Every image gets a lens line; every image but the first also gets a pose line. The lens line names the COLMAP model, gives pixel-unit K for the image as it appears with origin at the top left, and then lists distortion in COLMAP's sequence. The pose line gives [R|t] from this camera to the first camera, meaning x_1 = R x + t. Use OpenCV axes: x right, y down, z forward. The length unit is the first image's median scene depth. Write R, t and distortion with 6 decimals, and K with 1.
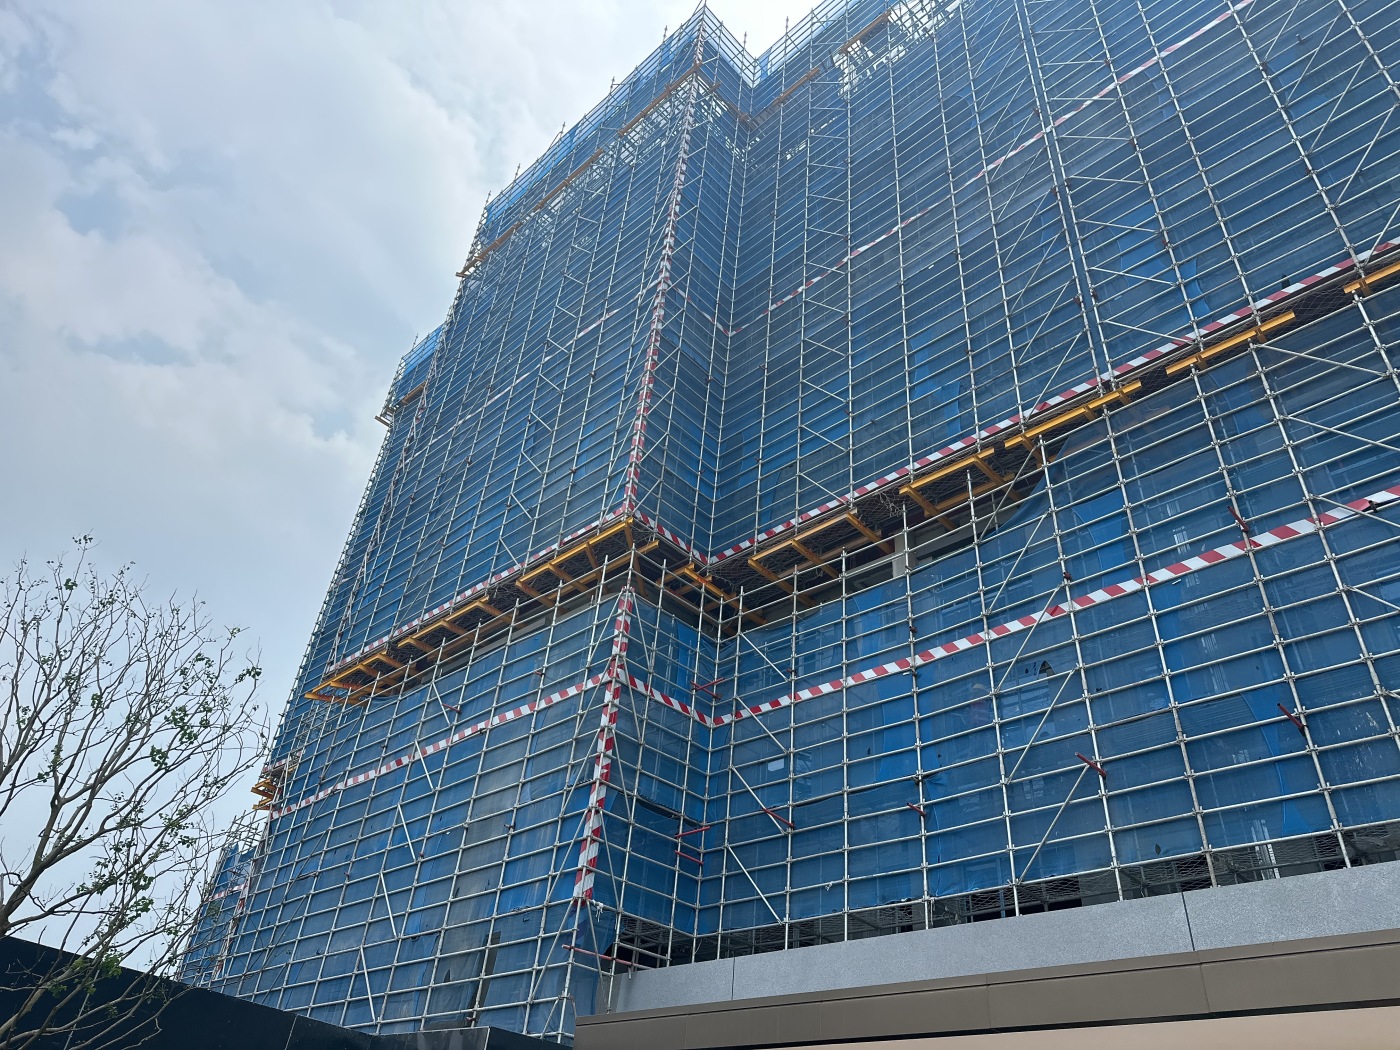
lens RADIAL K [[984.0, 0, 710.9], [0, 984.0, 522.6], [0, 0, 1]] dist [0.054449, -0.058369]
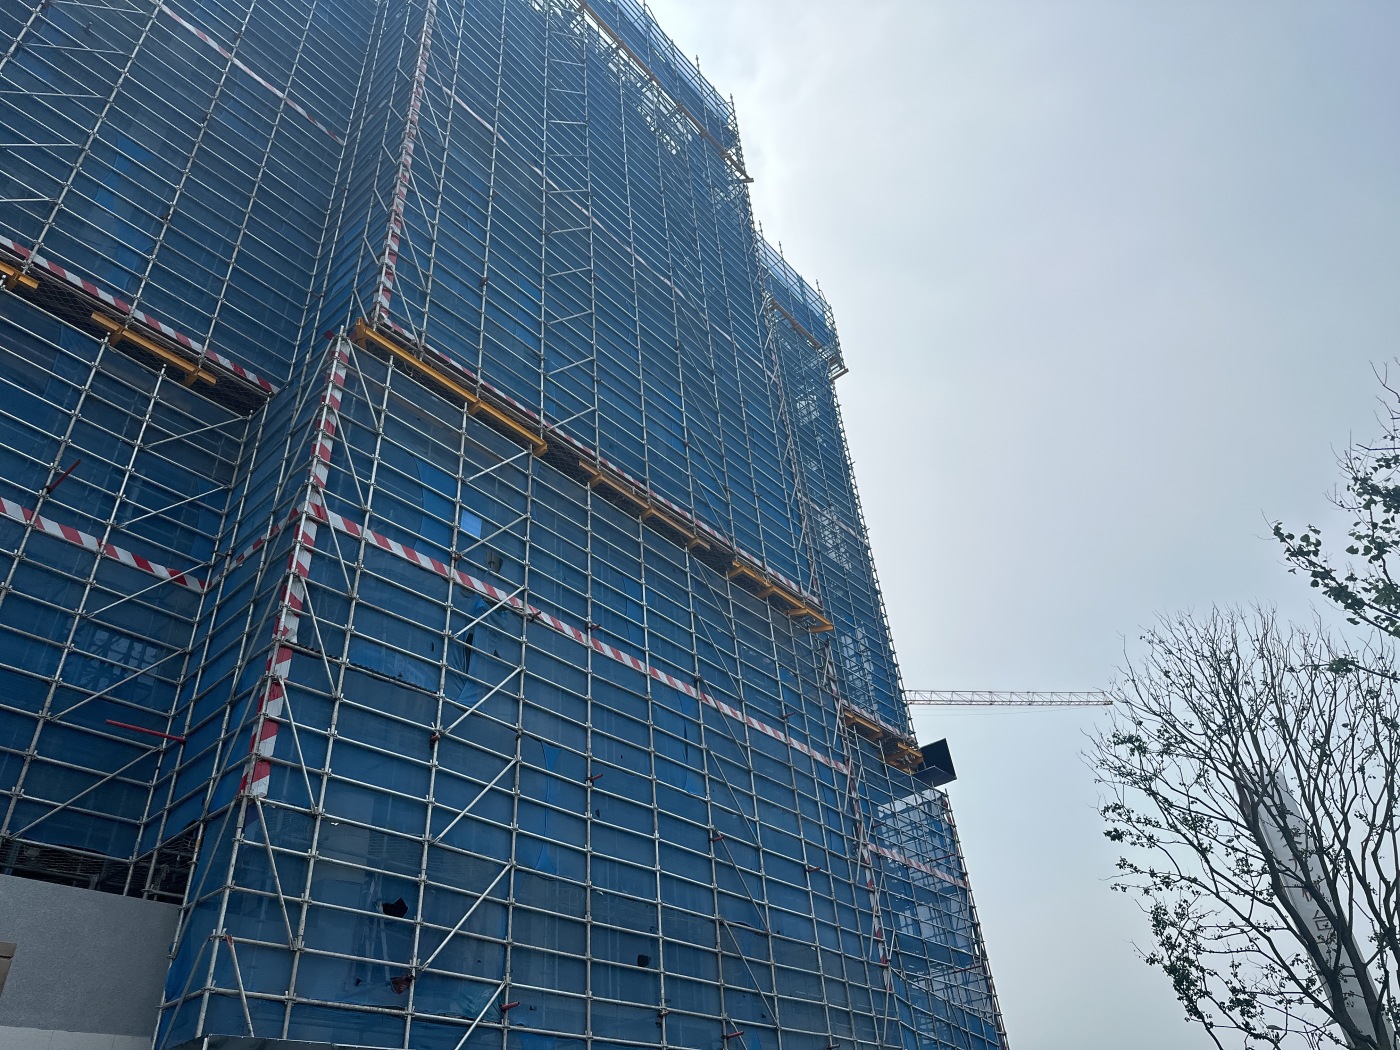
lens RADIAL K [[984.0, 0, 710.9], [0, 984.0, 522.6], [0, 0, 1]] dist [0.054449, -0.058369]
pose [[-0.060989, 0.548232, 0.834099, -0.275203], [-0.540049, 0.684650, -0.489491, 0.140591], [-0.839421, -0.480308, 0.254316, 0.240495]]
